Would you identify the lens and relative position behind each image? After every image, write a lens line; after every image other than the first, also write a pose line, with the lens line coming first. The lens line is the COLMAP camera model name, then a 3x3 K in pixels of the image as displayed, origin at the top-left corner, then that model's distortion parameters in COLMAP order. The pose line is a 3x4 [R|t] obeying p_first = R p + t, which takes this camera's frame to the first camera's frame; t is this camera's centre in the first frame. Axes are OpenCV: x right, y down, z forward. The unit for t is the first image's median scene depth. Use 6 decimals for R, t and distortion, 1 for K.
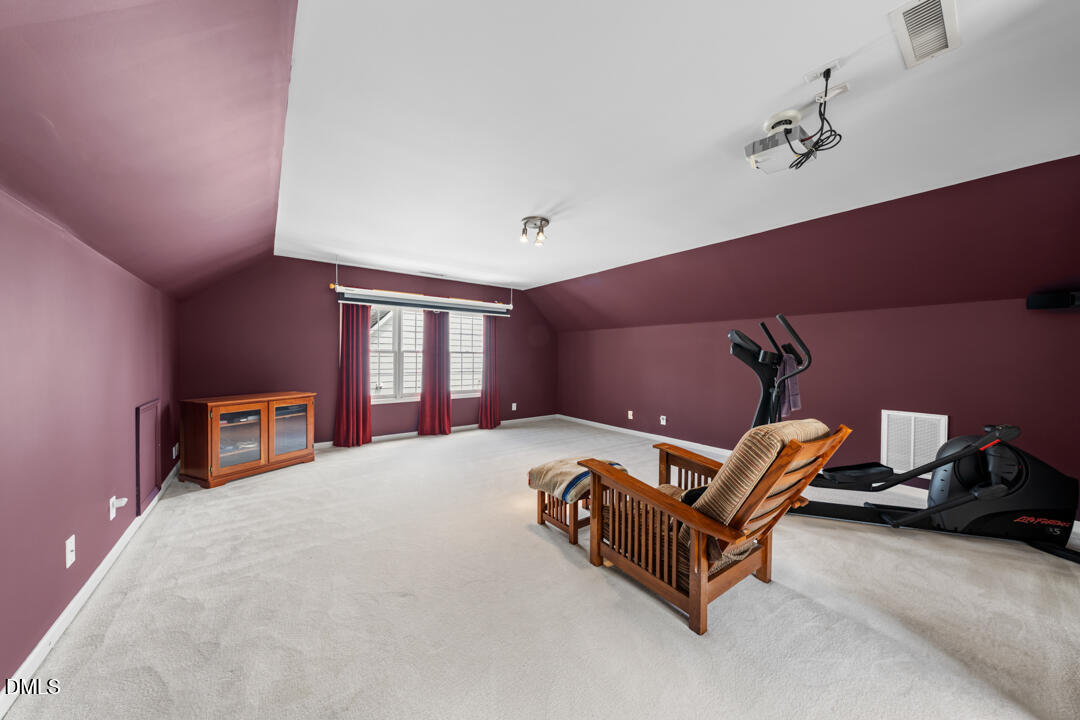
lens RADIAL K [[365.4, 0, 539.6], [0, 365.4, 356.2], [0, 0, 1]] dist [0.000919, 0.000102]
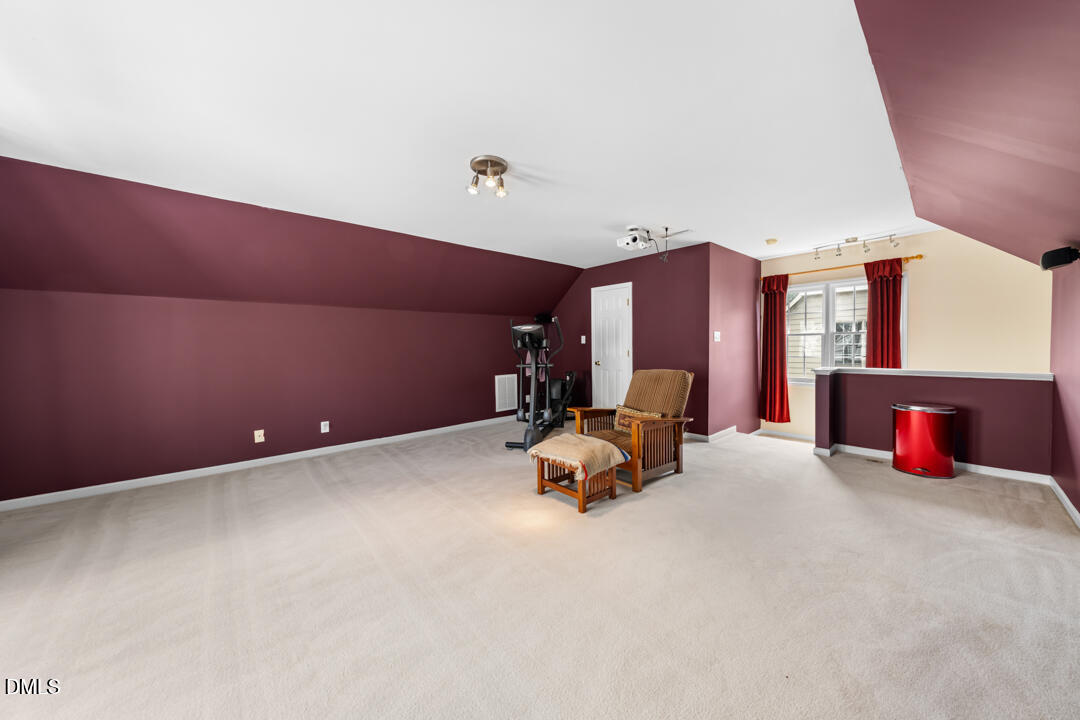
lens RADIAL K [[365.4, 0, 539.6], [0, 365.4, 356.2], [0, 0, 1]] dist [0.000919, 0.000102]
pose [[-0.095497, -0.034079, 0.994846, -0.991581], [0.012726, 0.999290, 0.035453, 0.002916], [-0.995348, 0.016046, -0.094996, 1.265881]]
